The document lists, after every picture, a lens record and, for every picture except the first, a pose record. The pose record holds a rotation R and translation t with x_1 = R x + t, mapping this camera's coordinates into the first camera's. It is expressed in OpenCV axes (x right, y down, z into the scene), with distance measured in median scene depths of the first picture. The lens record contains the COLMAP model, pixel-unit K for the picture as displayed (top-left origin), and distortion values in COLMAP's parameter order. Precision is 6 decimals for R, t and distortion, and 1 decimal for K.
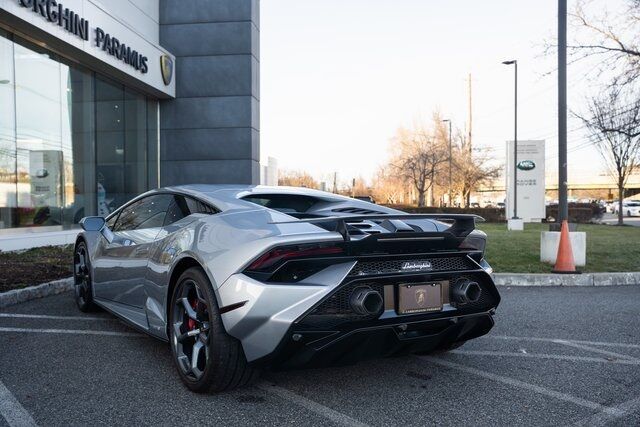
lens RADIAL K [[630.8, 0, 310.2], [0, 630.8, 204.2], [0, 0, 1]] dist [-0.120297, 0.283137]
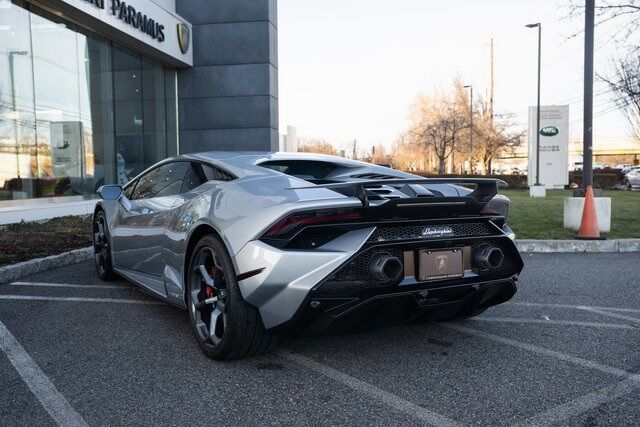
lens RADIAL K [[630.8, 0, 310.2], [0, 630.8, 204.2], [0, 0, 1]] dist [-0.120297, 0.283137]
pose [[0.999455, -0.007919, -0.032041, 0.000859], [0.009497, 0.998735, 0.049376, 0.001468], [0.031609, -0.049654, 0.998266, 0.005107]]
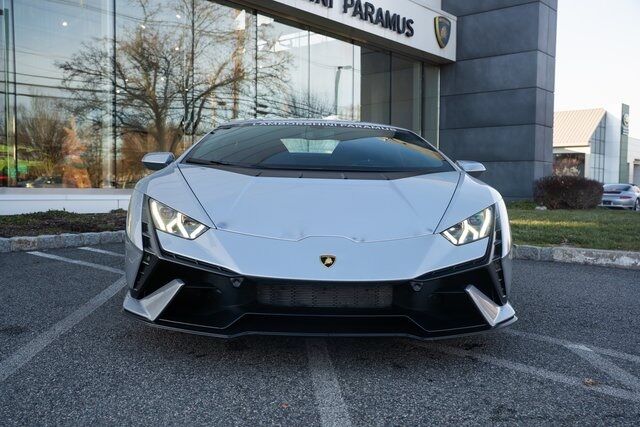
lens RADIAL K [[627.7, 0, 320.0], [0, 627.7, 213.5], [0, 0, 1]] dist [-0.018880, 0.008746]
pose [[0.816487, 0.035242, -0.576287, 0.201095], [-0.013844, 0.999043, 0.041481, 0.025708], [0.577197, -0.025890, 0.816194, 0.135034]]
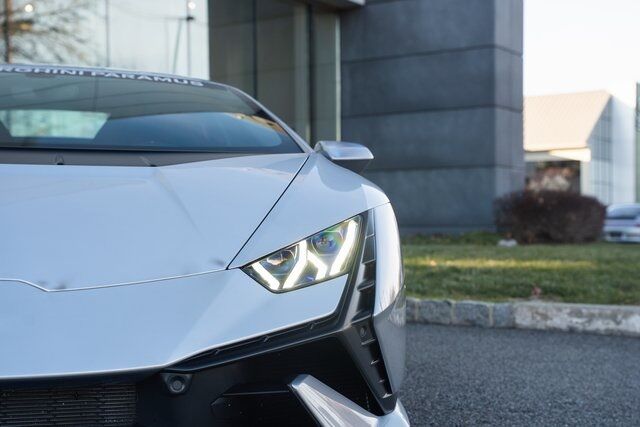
lens RADIAL K [[1028.5, 0, 320.0], [0, 1028.5, 213.5], [0, 0, 1]] dist [0.044591, 0.142484]
pose [[0.892674, -0.014199, -0.450479, 0.197801], [0.010251, 0.999885, -0.011201, 0.033637], [0.450586, 0.005381, 0.892717, 0.188513]]
